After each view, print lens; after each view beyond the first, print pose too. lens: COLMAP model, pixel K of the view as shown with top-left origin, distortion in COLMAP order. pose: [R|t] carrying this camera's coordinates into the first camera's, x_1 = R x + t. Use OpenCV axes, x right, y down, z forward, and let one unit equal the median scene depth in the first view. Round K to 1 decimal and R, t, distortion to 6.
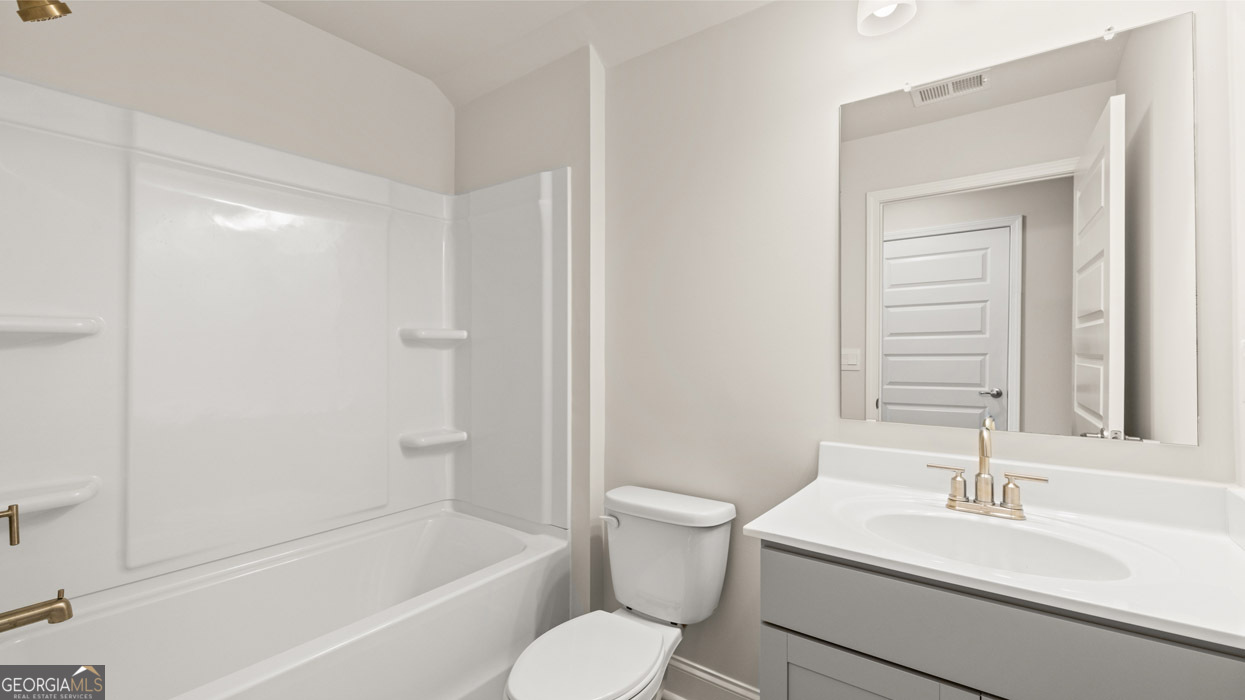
lens RADIAL K [[535.8, 0, 622.5], [0, 535.8, 350.0], [0, 0, 1]] dist [-0.025046, -0.000003]
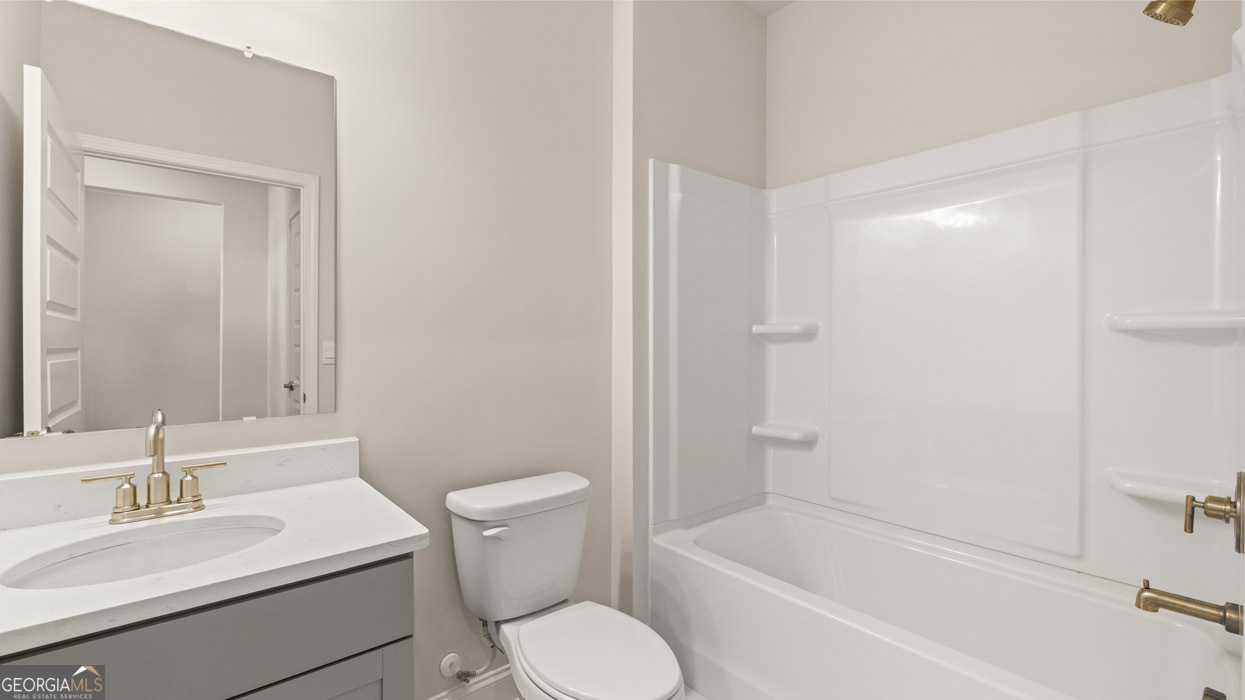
lens RADIAL K [[521.7, 0, 620.9], [0, 521.7, 346.5], [0, 0, 1]] dist [-0.001087, 0.000093]
pose [[-0.256696, 0.006258, -0.966472, 0.474468], [-0.005946, 0.999950, 0.008054, -0.000368], [0.966474, 0.007814, -0.256646, 0.669743]]
